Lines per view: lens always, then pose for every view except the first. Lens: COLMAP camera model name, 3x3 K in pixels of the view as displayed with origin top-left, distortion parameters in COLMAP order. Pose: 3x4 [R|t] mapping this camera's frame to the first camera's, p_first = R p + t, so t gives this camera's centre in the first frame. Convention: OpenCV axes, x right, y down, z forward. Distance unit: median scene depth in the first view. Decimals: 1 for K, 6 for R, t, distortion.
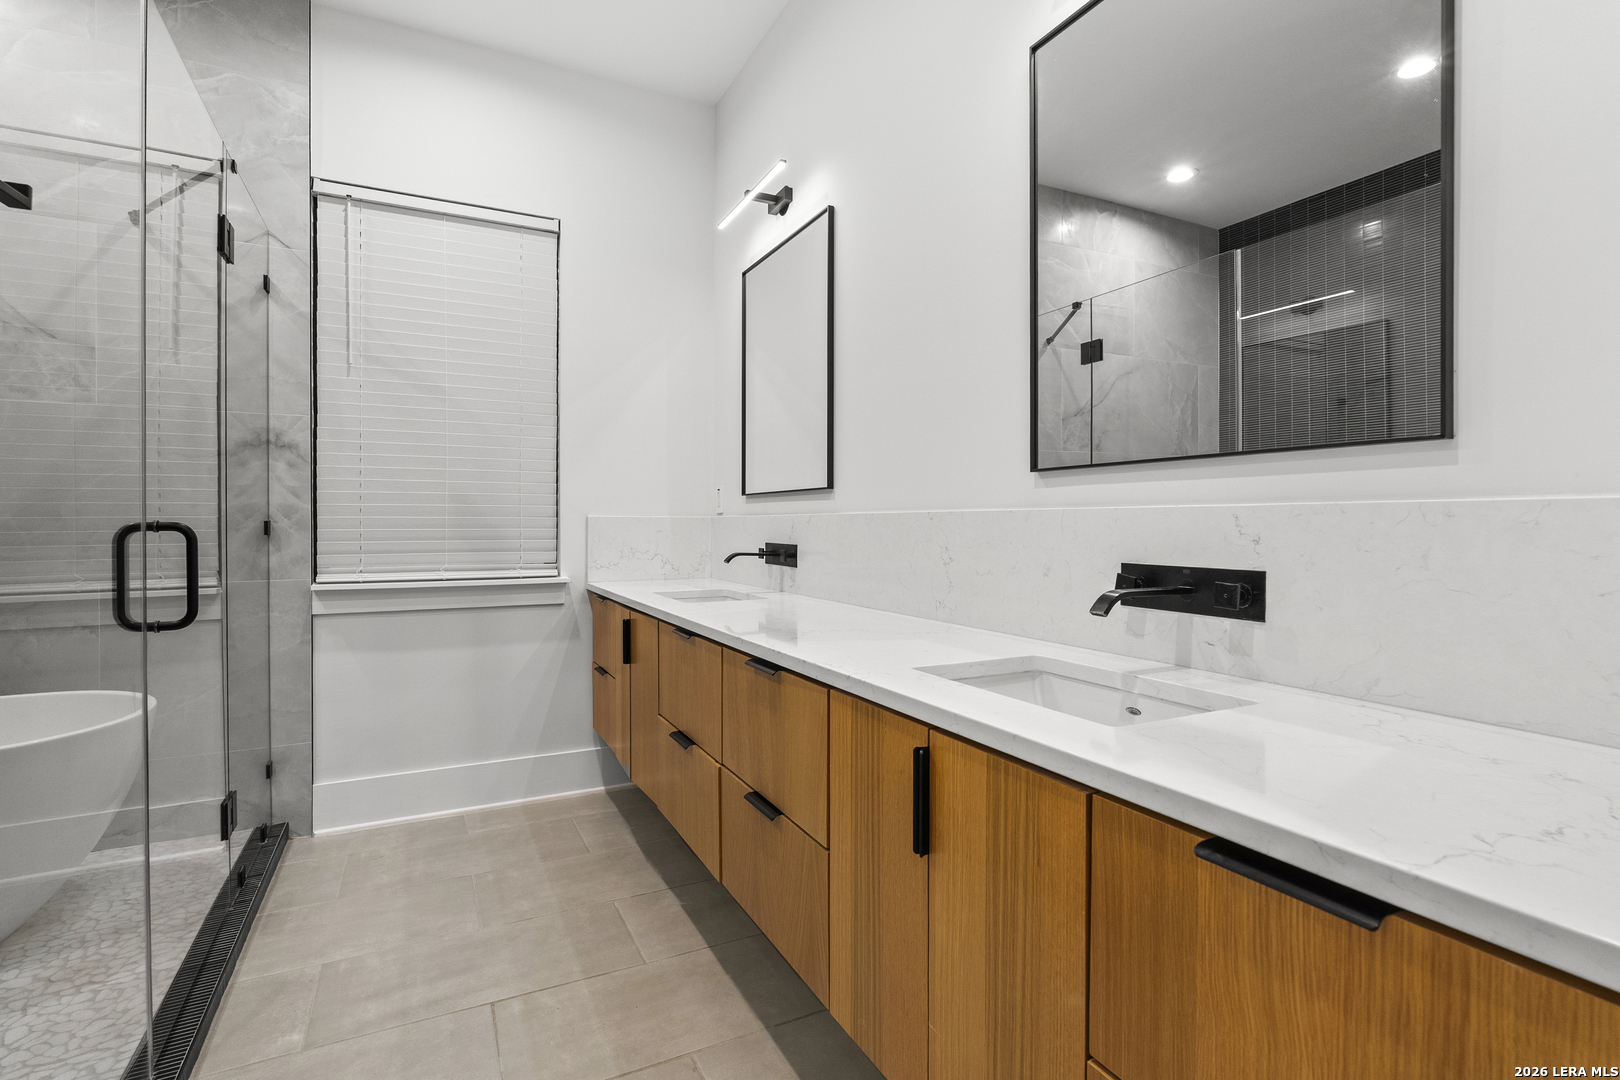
lens RADIAL K [[781.1, 0, 813.0], [0, 781.1, 515.2], [0, 0, 1]] dist [-0.004241, -0.000131]
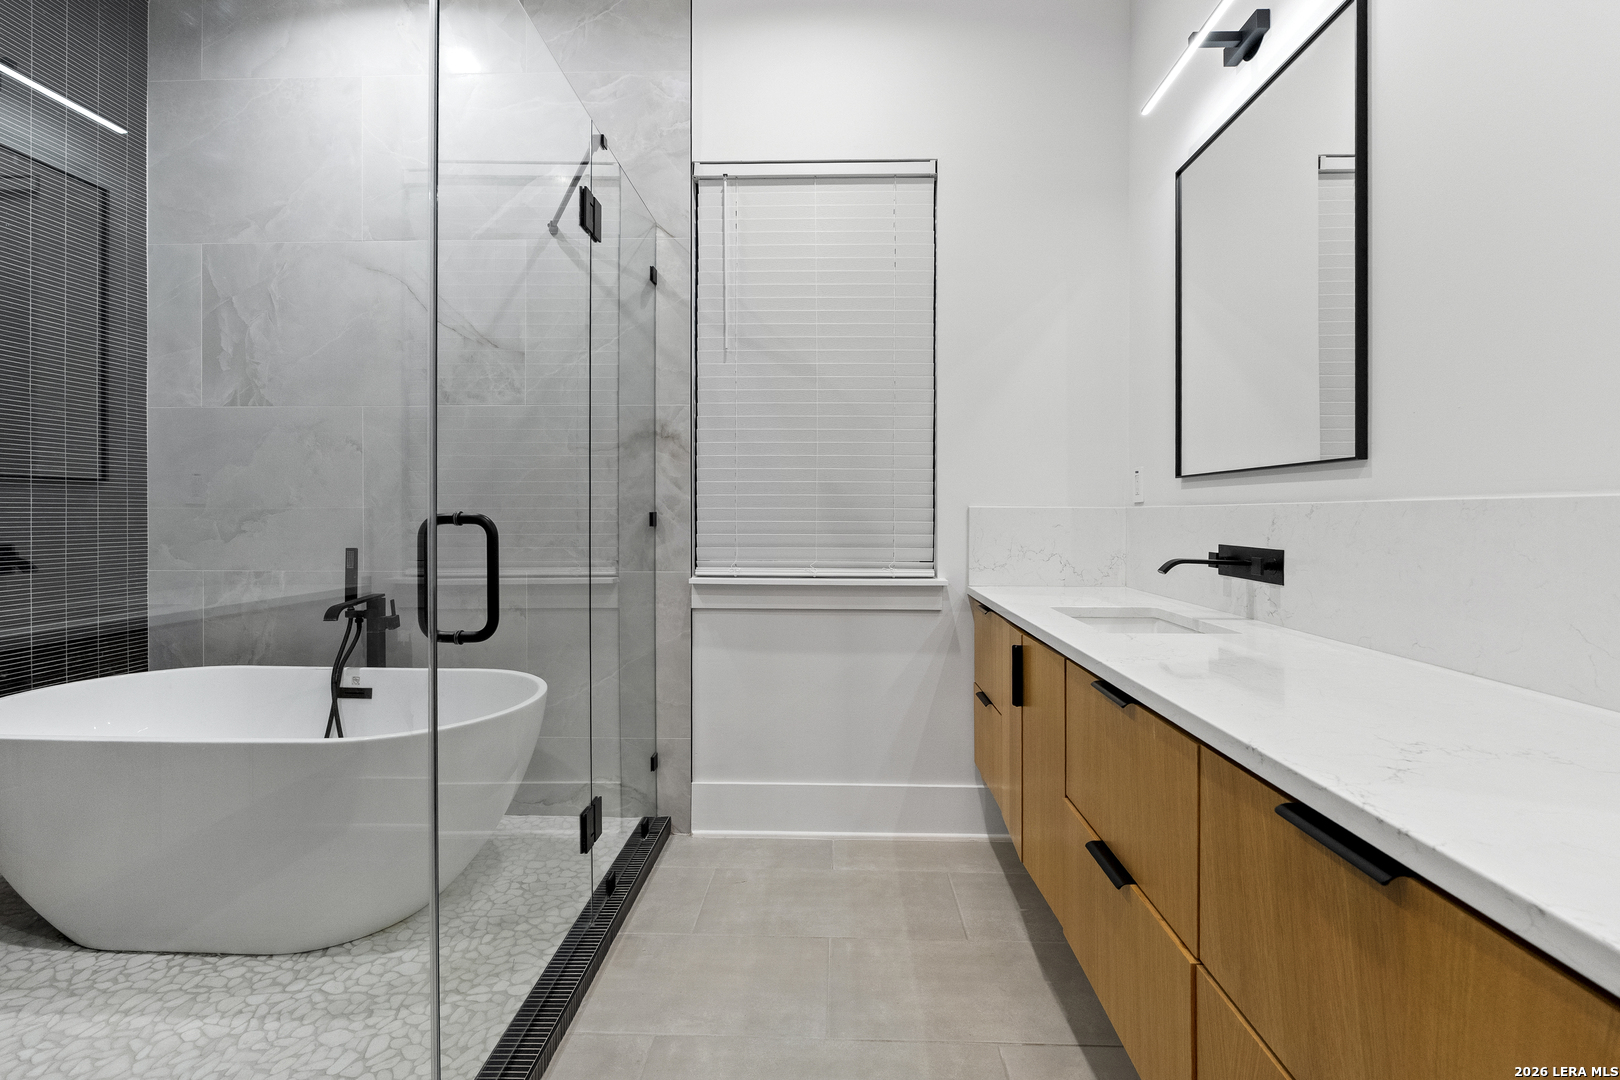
lens RADIAL K [[750.7, 0, 814.7], [0, 750.7, 517.5], [0, 0, 1]] dist [-0.004104, -0.000298]
pose [[0.881803, 0.004241, -0.471598, -0.063197], [0.002009, 0.999917, 0.012748, 0.002231], [0.471613, -0.012189, 0.881721, 0.245101]]
